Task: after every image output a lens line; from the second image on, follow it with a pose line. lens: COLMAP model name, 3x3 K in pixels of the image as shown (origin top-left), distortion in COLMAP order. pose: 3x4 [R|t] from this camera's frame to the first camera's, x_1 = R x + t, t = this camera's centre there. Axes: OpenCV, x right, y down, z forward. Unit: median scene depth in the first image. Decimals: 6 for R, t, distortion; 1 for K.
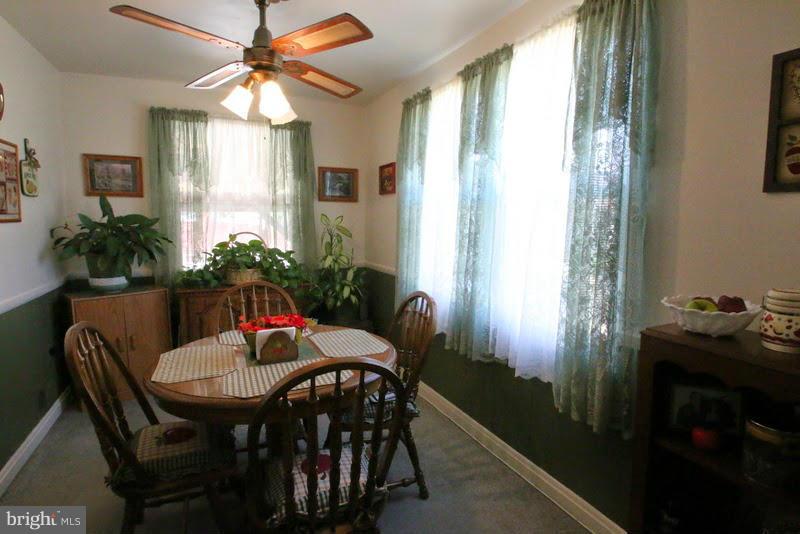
lens RADIAL K [[427.3, 0, 394.5], [0, 427.3, 271.3], [0, 0, 1]] dist [-0.013805, -0.007144]
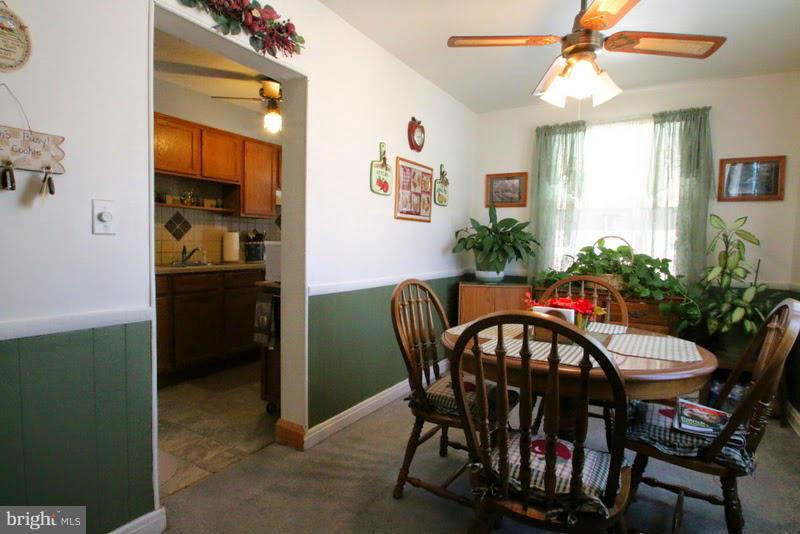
lens RADIAL K [[427.3, 0, 393.4], [0, 427.3, 267.2], [0, 0, 1]] dist [-0.013805, -0.007144]
pose [[0.566090, 0.047759, -0.822959, 0.182976], [-0.116215, 0.992973, -0.022316, 0.062951], [0.816111, 0.108273, 0.567662, 0.084702]]
